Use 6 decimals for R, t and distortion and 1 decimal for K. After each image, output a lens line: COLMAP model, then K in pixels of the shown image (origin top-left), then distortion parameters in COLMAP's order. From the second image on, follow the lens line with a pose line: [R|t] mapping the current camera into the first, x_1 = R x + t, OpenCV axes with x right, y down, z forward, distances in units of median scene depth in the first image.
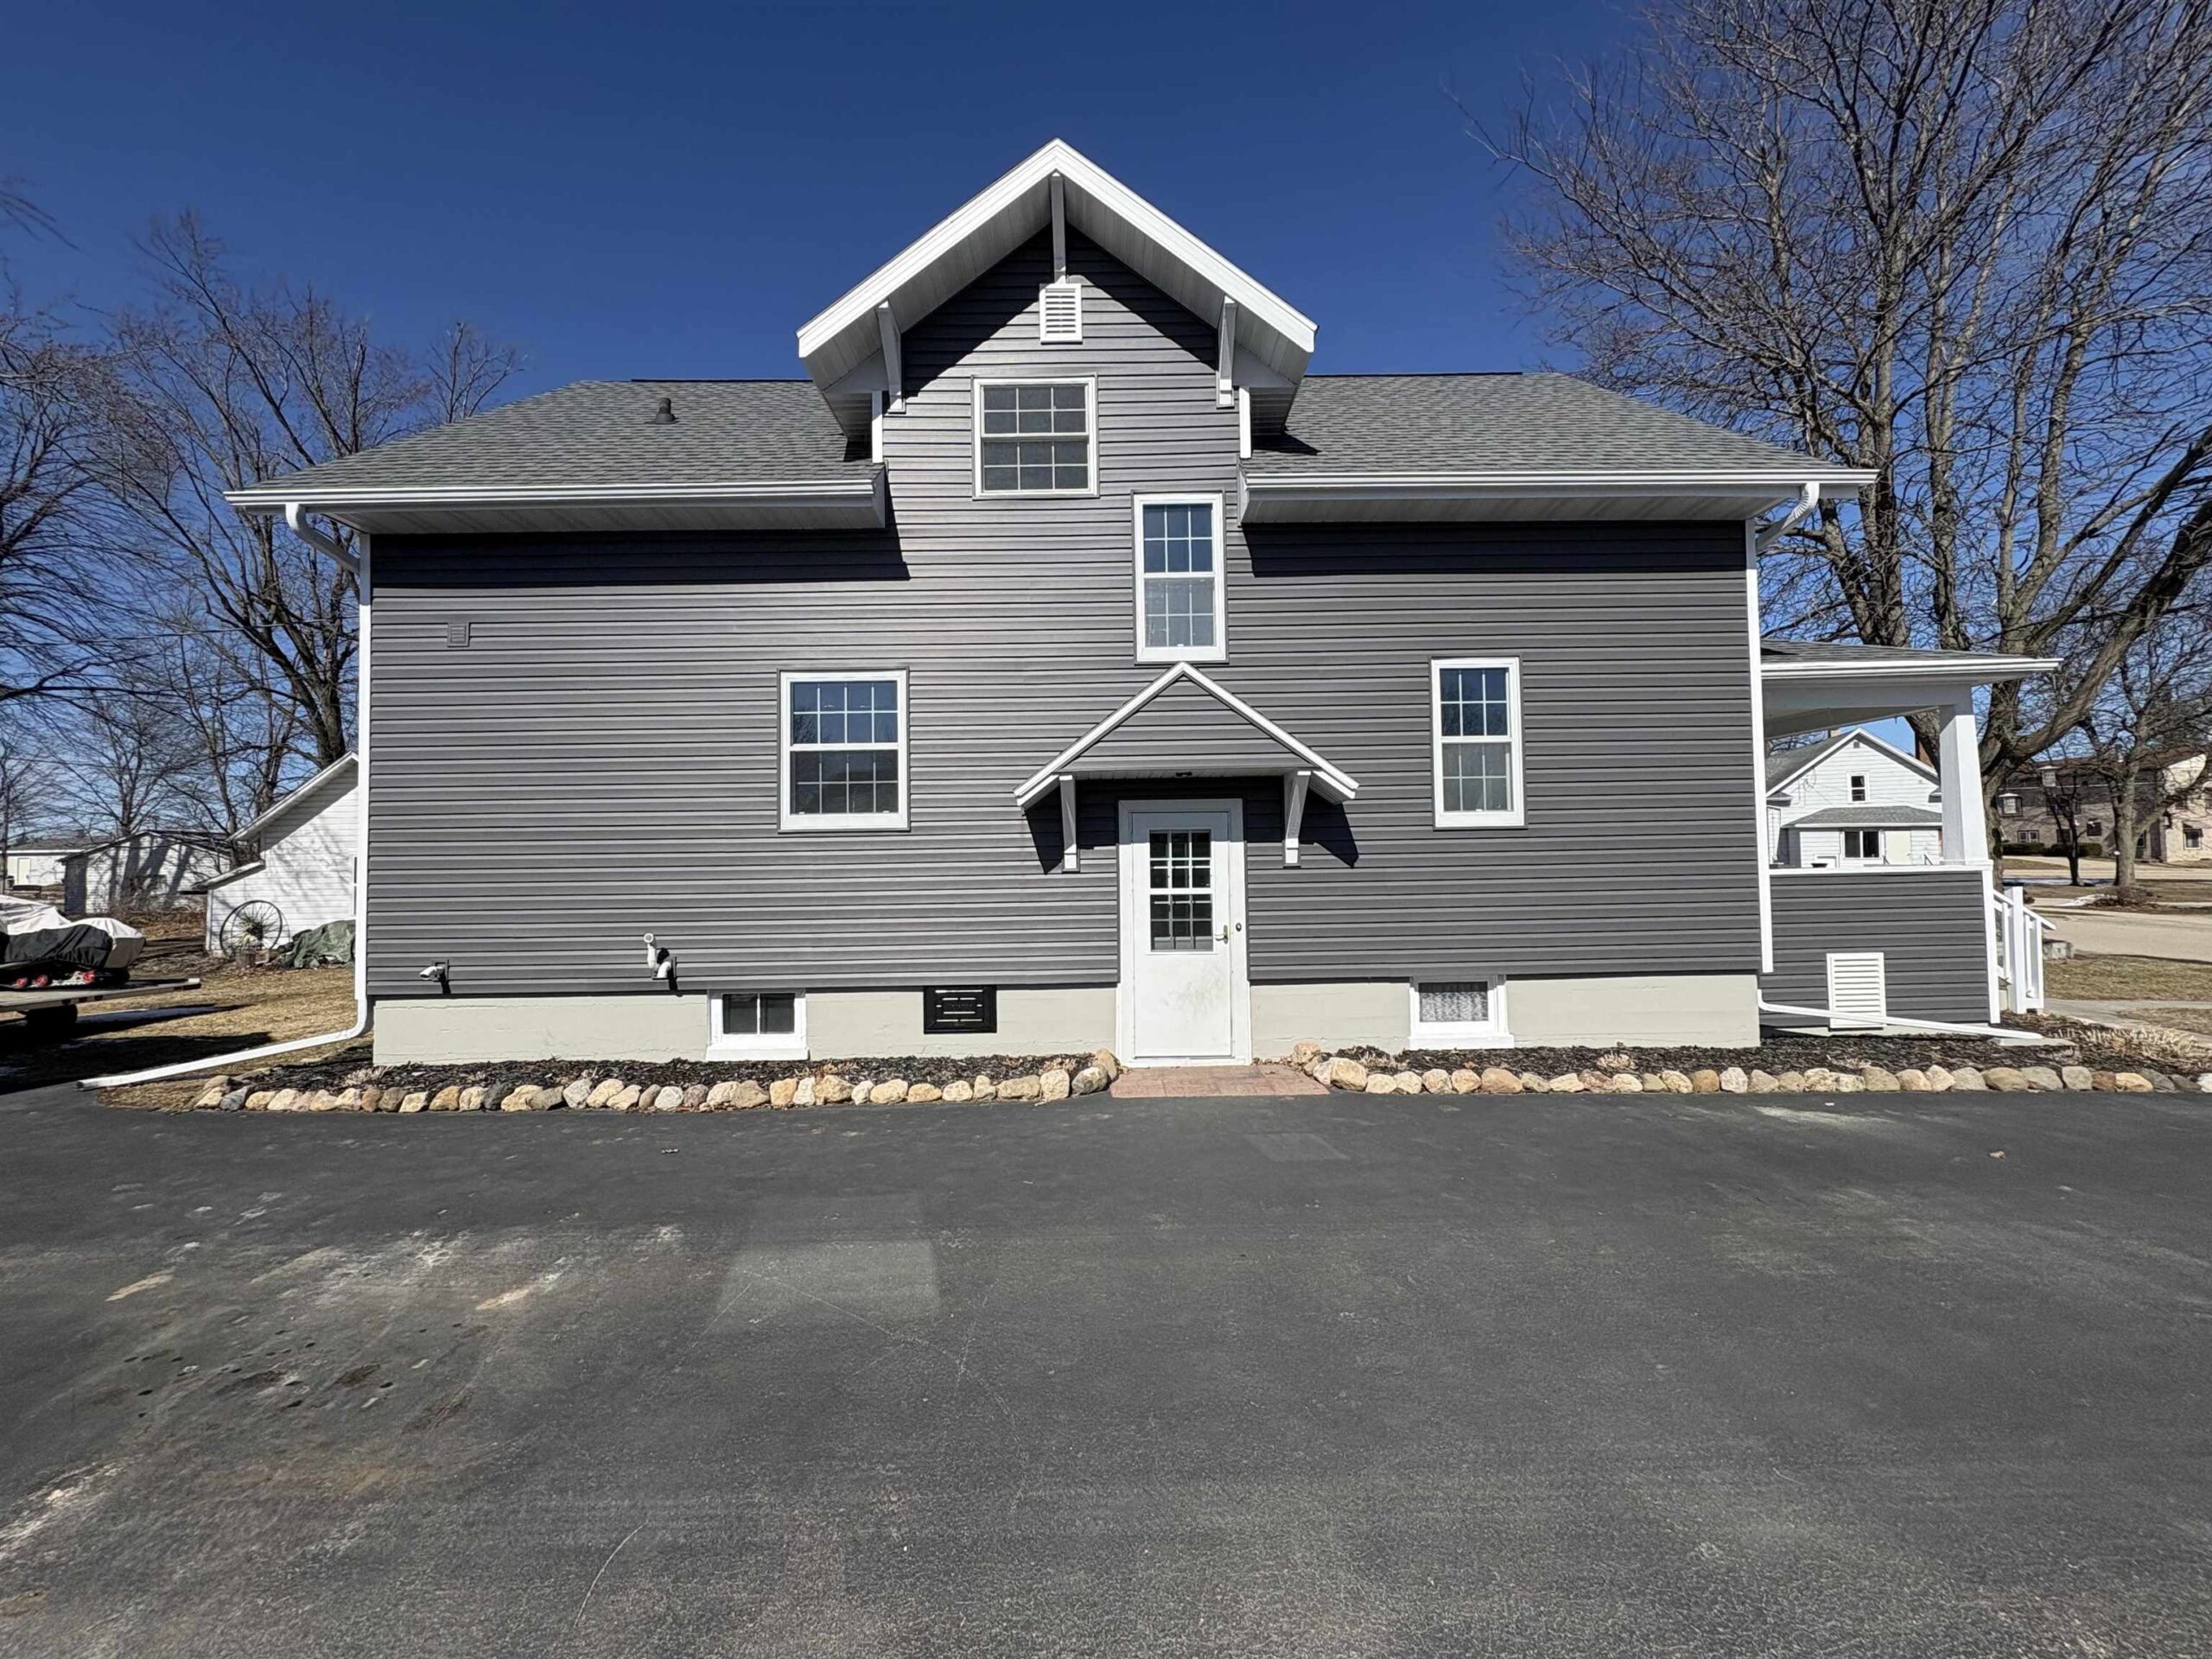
lens RADIAL K [[877.2, 0, 1101.4], [0, 877.2, 833.9], [0, 0, 1]] dist [-0.001865, 0.001259]
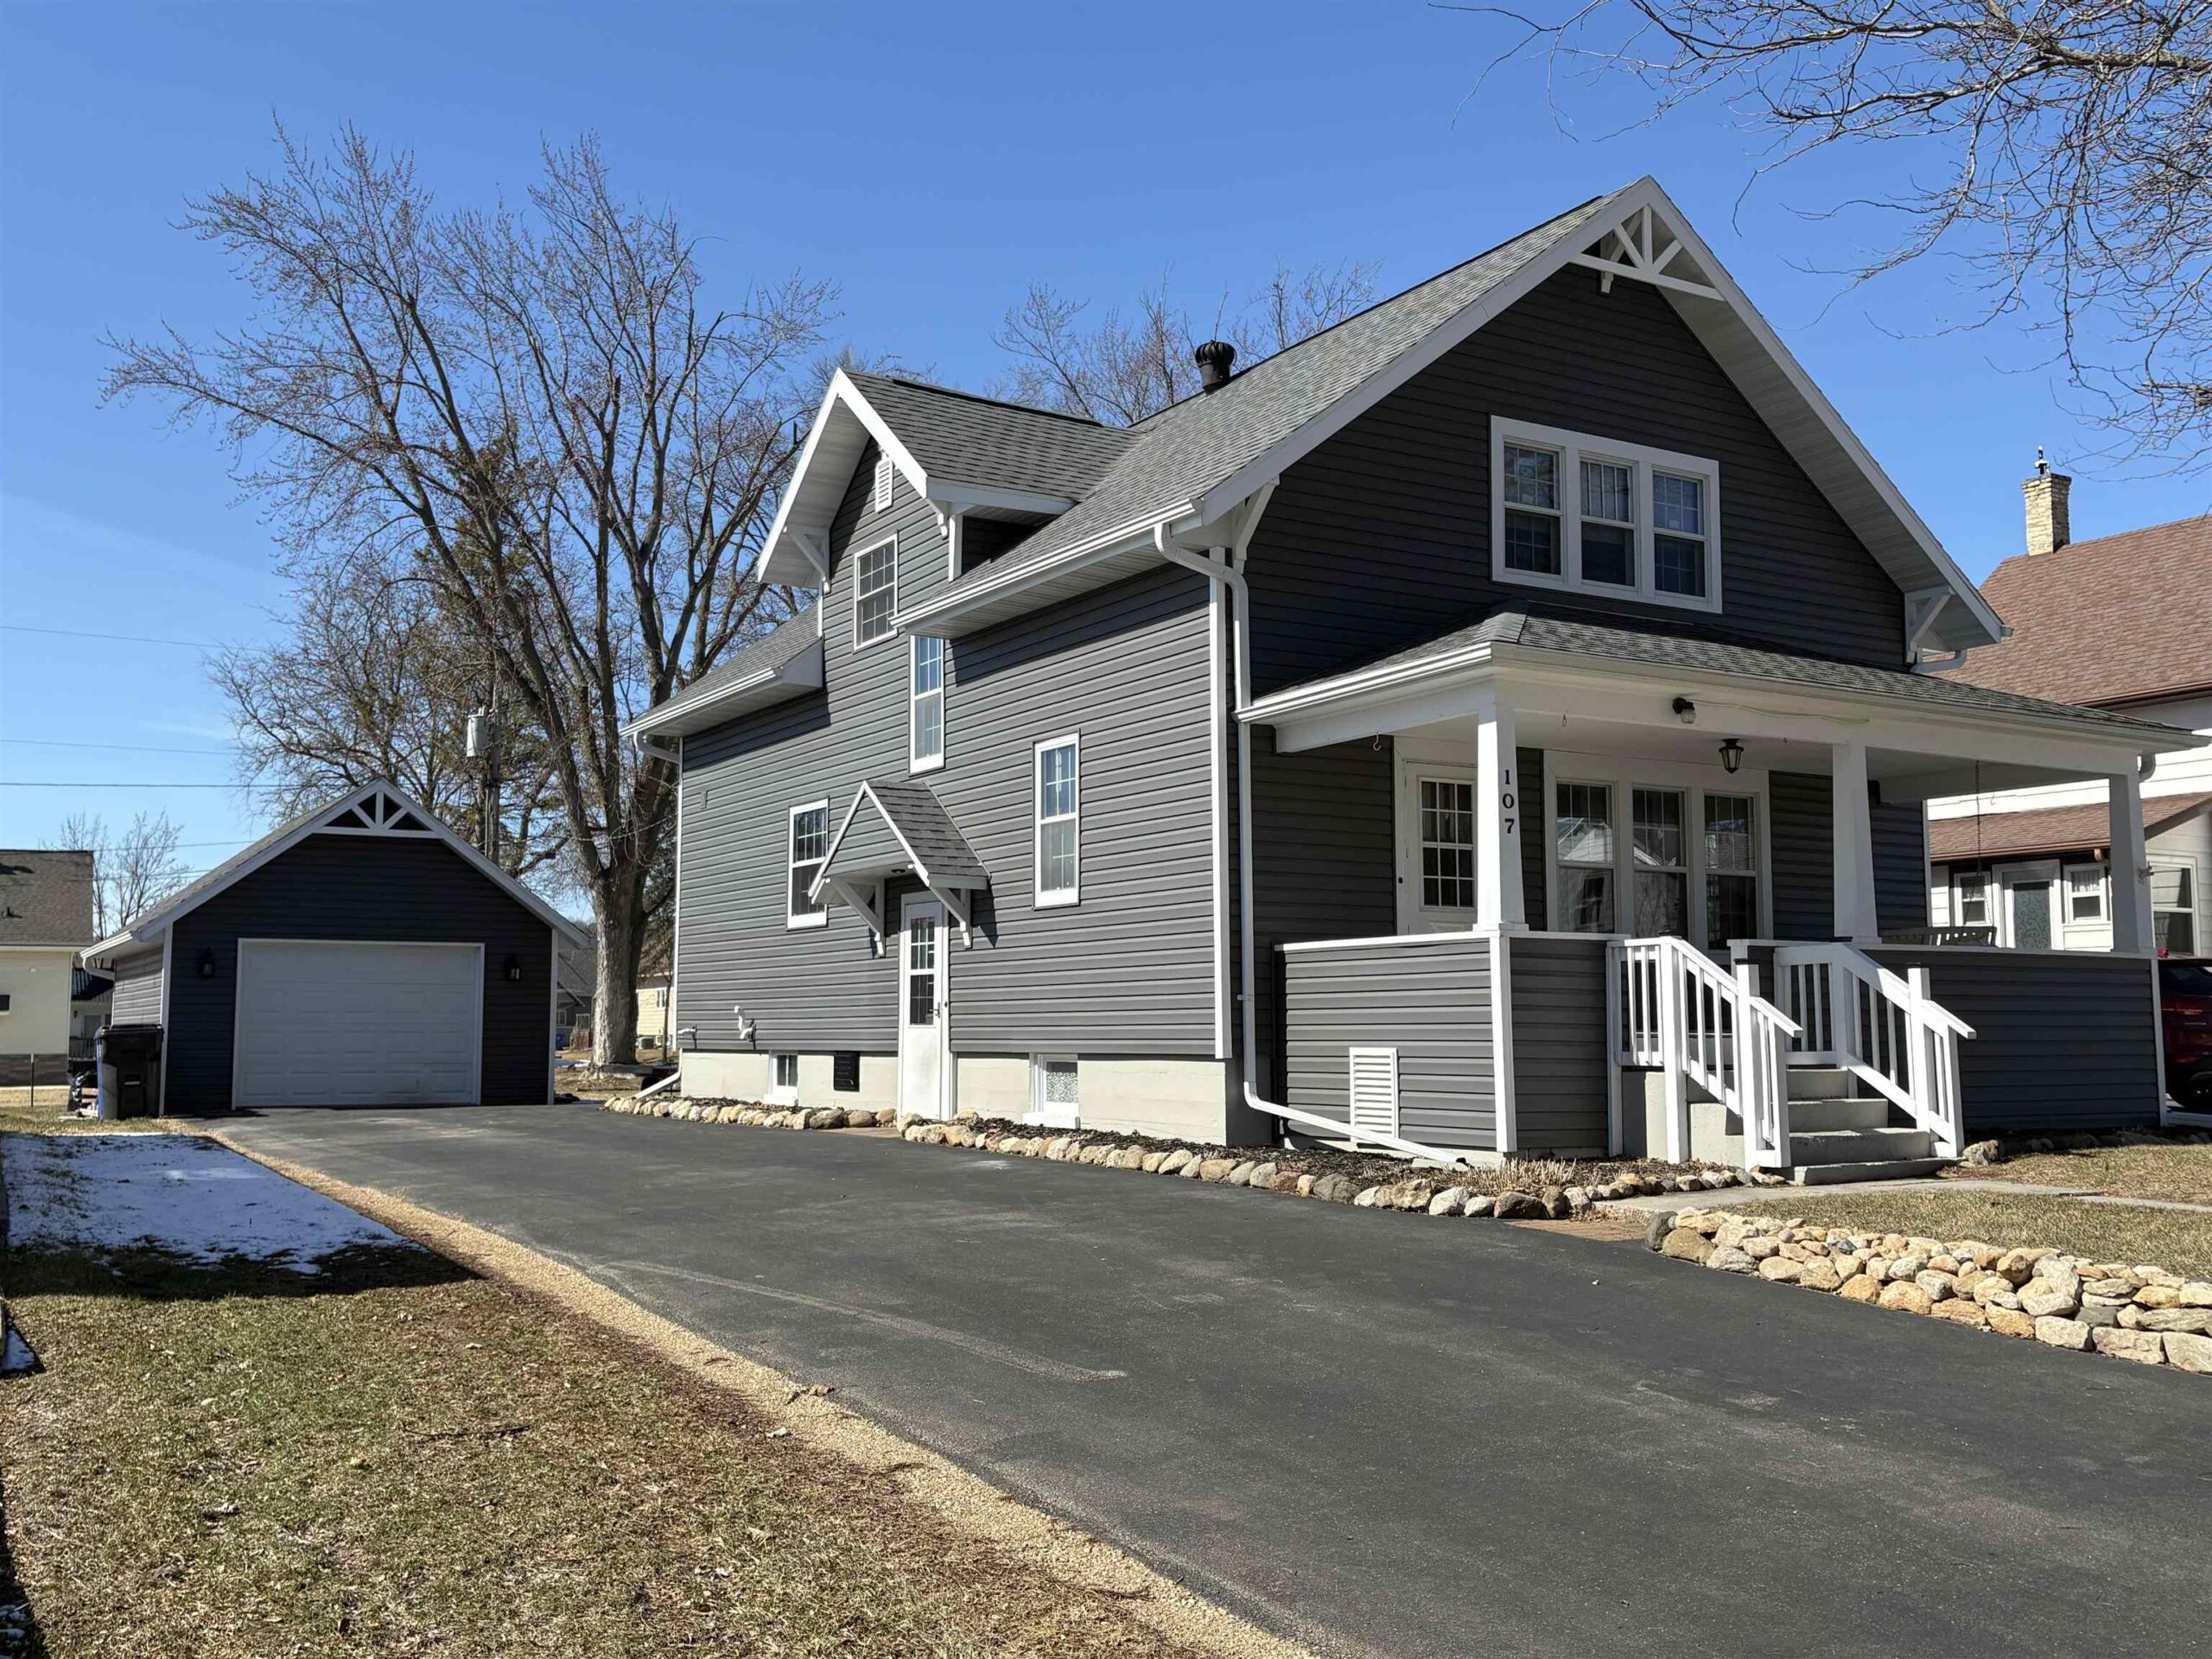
lens RADIAL K [[2011.7, 0, 1082.6], [0, 2011.7, 851.0], [0, 0, 1]] dist [0.044295, 0.000000]
pose [[0.503917, -0.061366, -0.861569, 2.444194], [0.019633, 0.998029, -0.059603, 0.067997], [0.863529, 0.013120, 0.504129, -0.135077]]
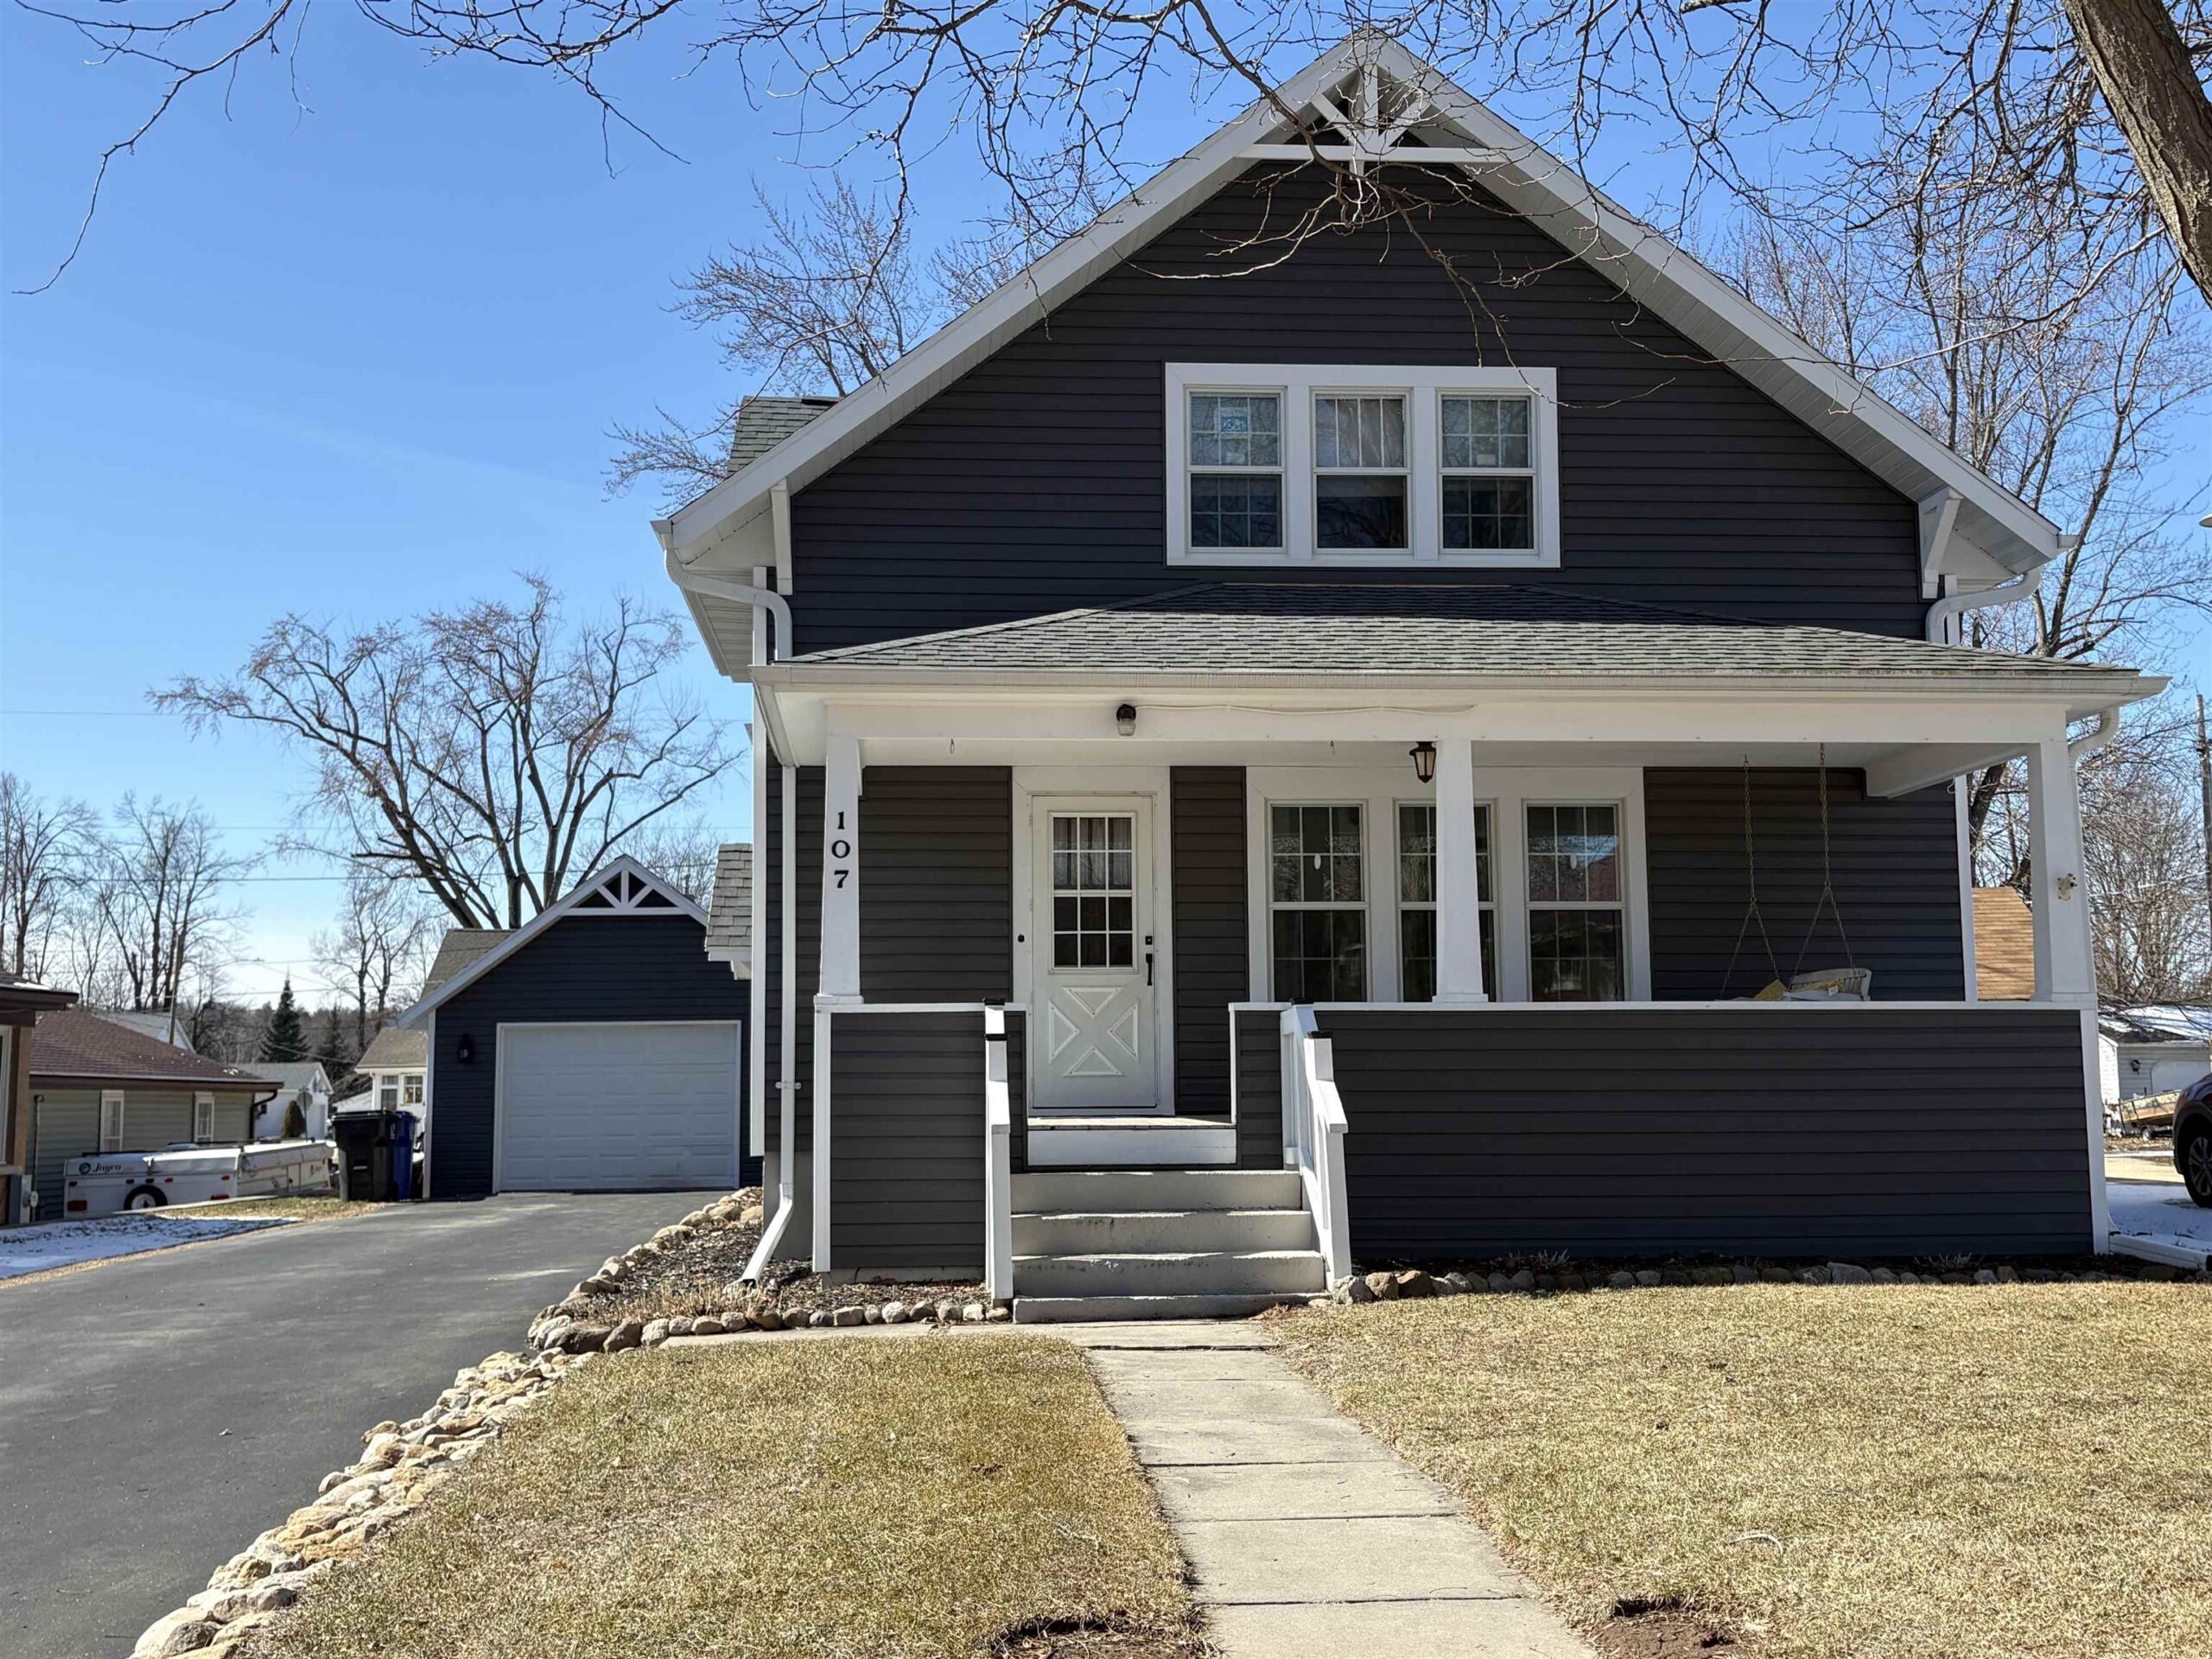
lens RADIAL K [[2327.2, 0, 1088.4], [0, 2327.2, 828.3], [0, 0, 1]] dist [0.032685, 0.000000]
pose [[0.065483, -0.101972, -0.992630, 2.825941], [0.038591, 0.994279, -0.099596, 0.088275], [0.997107, -0.031785, 0.069043, 1.167763]]
